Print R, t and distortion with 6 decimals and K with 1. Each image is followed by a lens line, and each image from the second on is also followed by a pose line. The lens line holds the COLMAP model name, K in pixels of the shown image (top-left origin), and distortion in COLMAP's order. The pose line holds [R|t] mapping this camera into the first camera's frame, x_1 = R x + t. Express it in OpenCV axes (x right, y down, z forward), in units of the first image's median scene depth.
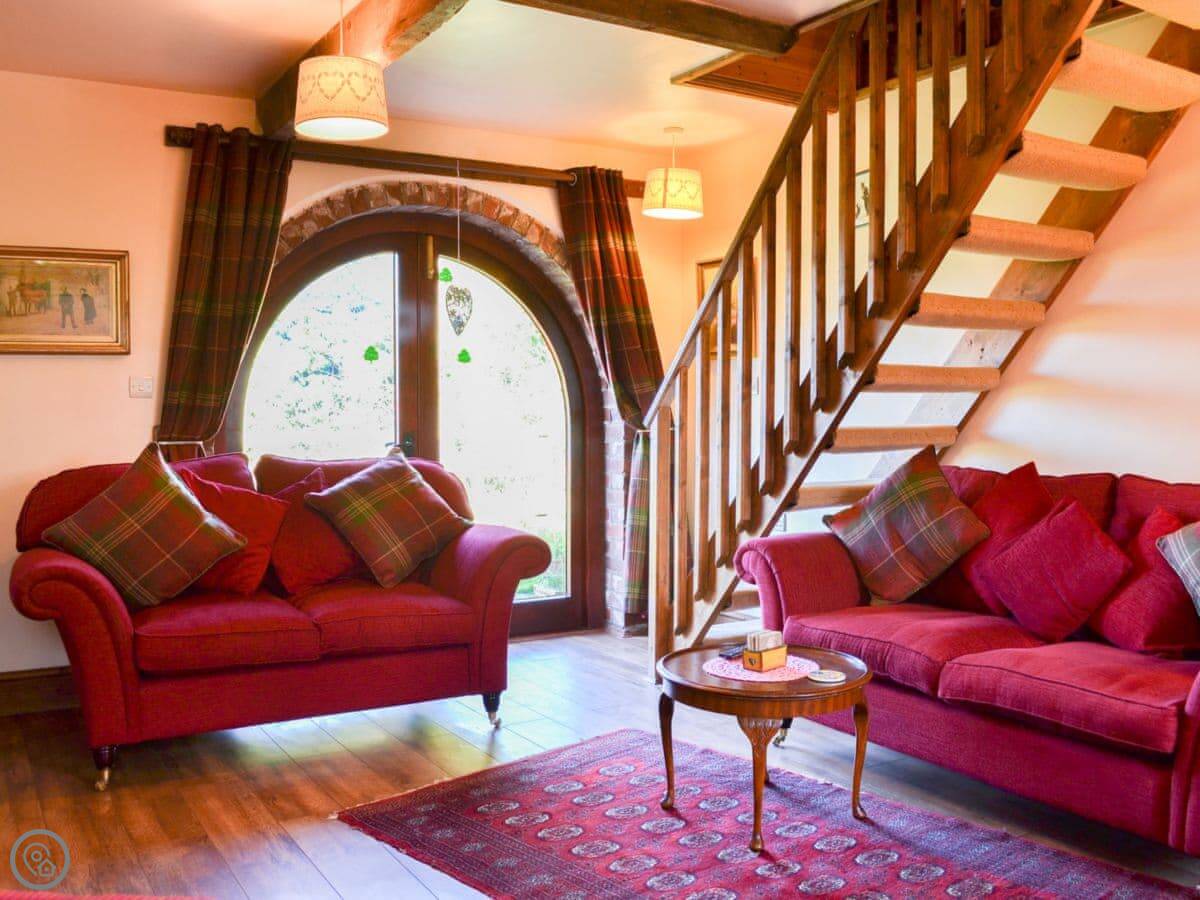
lens RADIAL K [[1107.1, 0, 603.3], [0, 1107.1, 457.3], [0, 0, 1]] dist [-0.080658, 0.000000]
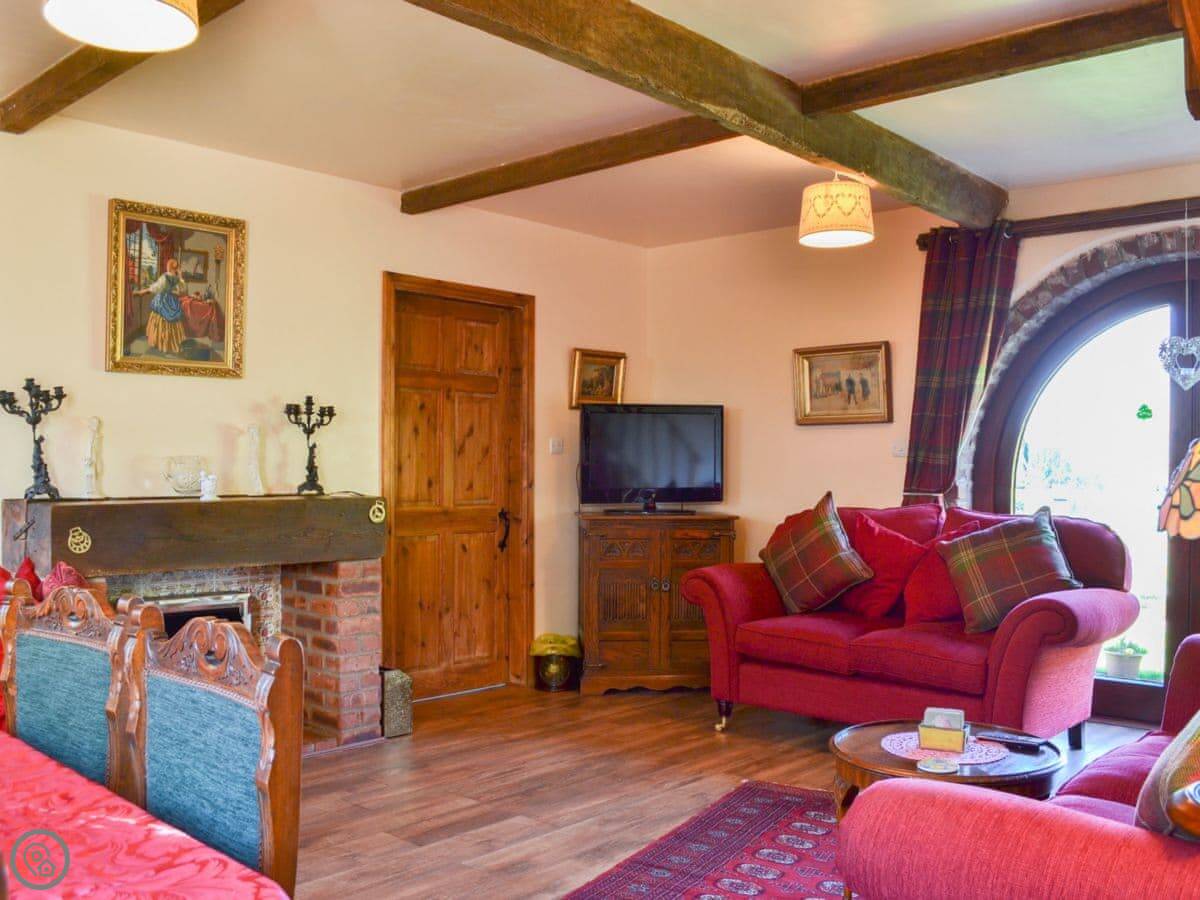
lens RADIAL K [[1107.1, 0, 605.3], [0, 1107.1, 447.2], [0, 0, 1]] dist [-0.080658, 0.000000]
pose [[0.274483, -0.007864, -0.961560, 0.691368], [-0.045658, 0.998732, -0.021201, -0.023365], [0.960507, 0.049723, 0.273776, 0.330075]]
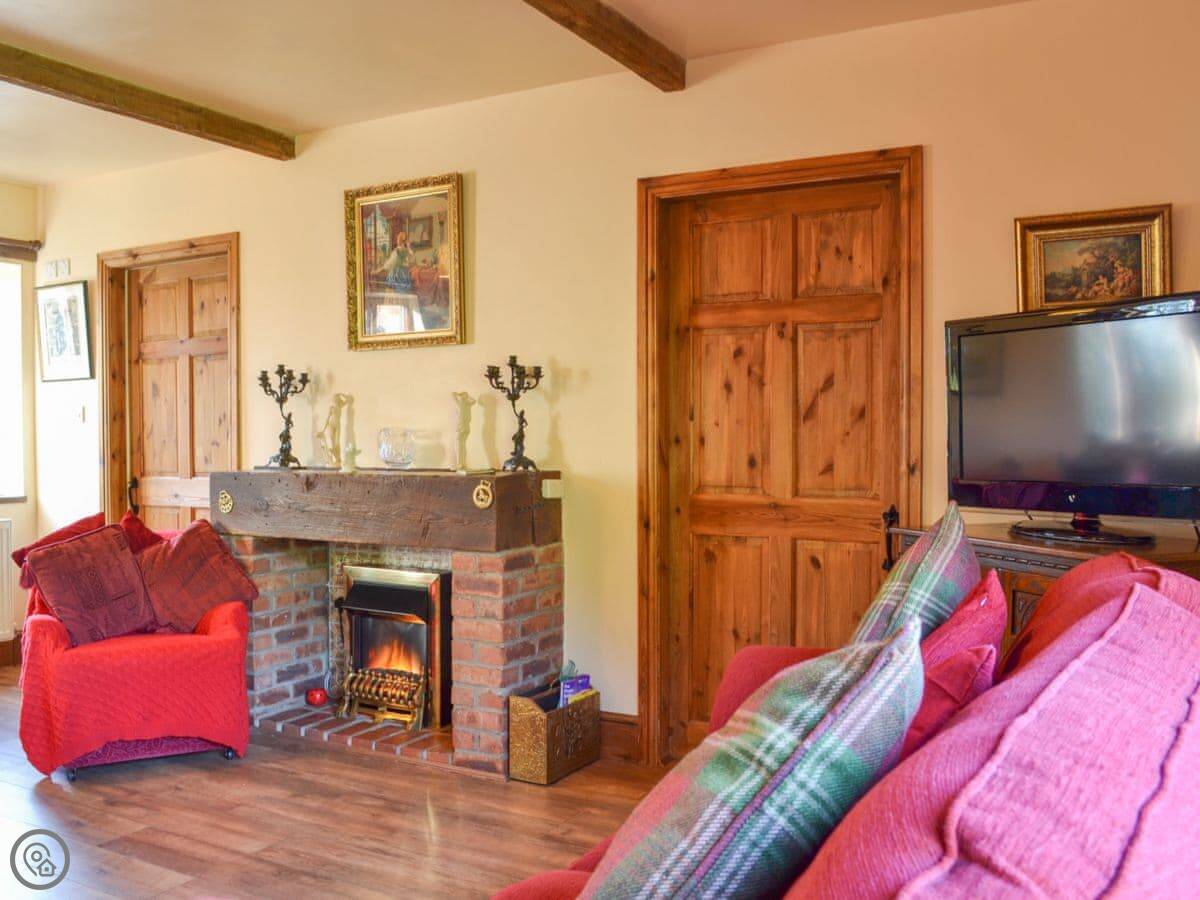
lens RADIAL K [[1107.1, 0, 600.8], [0, 1107.1, 450.6], [0, 0, 1]] dist [-0.080658, 0.000000]
pose [[-0.886329, 0.012433, -0.462890, 0.251403], [-0.013715, 0.998496, 0.053079, -0.041126], [0.462853, 0.053394, -0.884825, 0.838390]]
